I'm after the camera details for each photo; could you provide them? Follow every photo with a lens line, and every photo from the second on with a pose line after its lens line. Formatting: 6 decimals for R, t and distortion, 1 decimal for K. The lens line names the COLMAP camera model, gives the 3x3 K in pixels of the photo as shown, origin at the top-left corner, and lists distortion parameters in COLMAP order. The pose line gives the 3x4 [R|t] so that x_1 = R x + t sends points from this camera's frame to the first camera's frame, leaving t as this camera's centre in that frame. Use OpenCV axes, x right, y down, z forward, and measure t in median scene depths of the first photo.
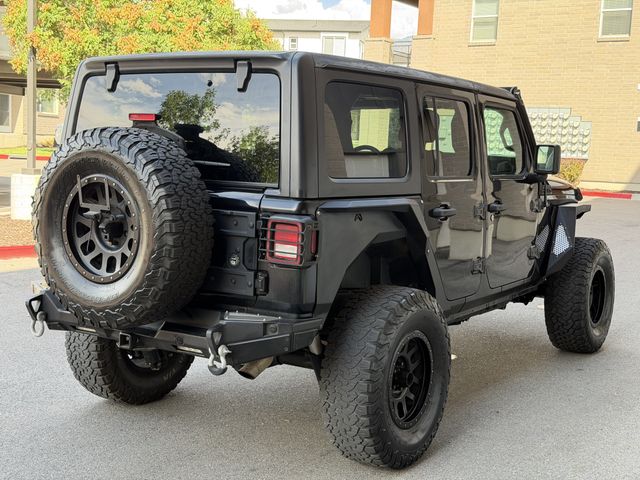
lens RADIAL K [[890.8, 0, 320.4], [0, 890.8, 244.5], [0, 0, 1]] dist [0.138871, -0.134052]
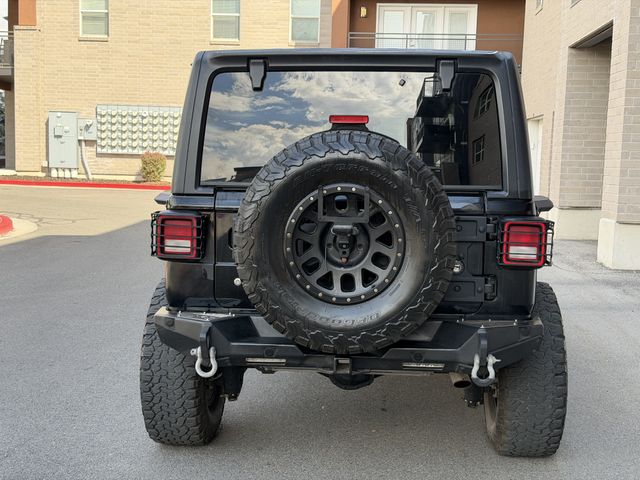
lens RADIAL K [[890.8, 0, 320.4], [0, 890.8, 244.5], [0, 0, 1]] dist [0.138871, -0.134052]
pose [[0.868347, -0.070985, 0.490851, -0.708205], [0.069494, 0.997355, 0.021294, -0.037954], [-0.491064, 0.015620, 0.870983, 0.232963]]
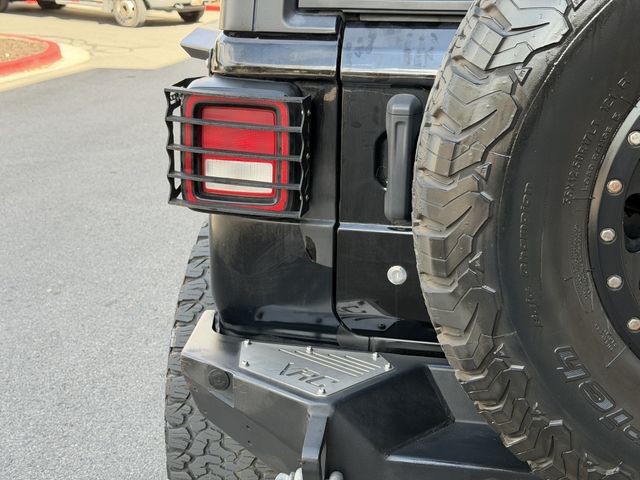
lens RADIAL K [[890.8, 0, 320.4], [0, 890.8, 244.5], [0, 0, 1]] dist [0.138871, -0.134052]
pose [[0.906699, -0.142909, 0.396831, -0.476150], [0.063610, 0.976420, 0.206296, -0.073642], [-0.416955, -0.161806, 0.894409, 0.832825]]
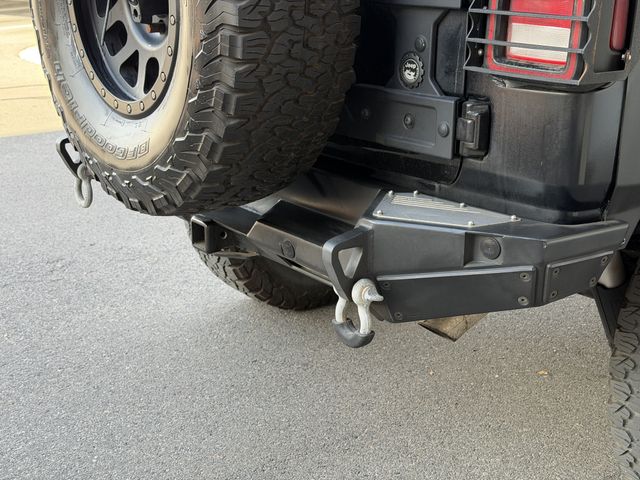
lens RADIAL K [[890.8, 0, 320.4], [0, 890.8, 244.5], [0, 0, 1]] dist [0.138871, -0.134052]
pose [[0.948874, 0.069131, -0.307991, -0.003564], [-0.006847, 0.980001, 0.198873, 0.015144], [0.315580, -0.186597, 0.930371, 0.593576]]
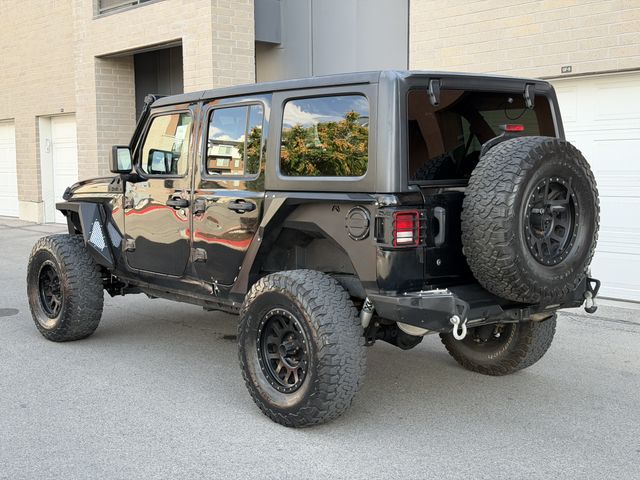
lens RADIAL K [[890.8, 0, 320.4], [0, 890.8, 244.5], [0, 0, 1]] dist [0.138871, -0.134052]
pose [[0.282894, -0.129808, 0.950327, -1.498666], [0.128235, 0.987023, 0.096648, -0.143508], [-0.950540, 0.094524, 0.295869, 0.943034]]
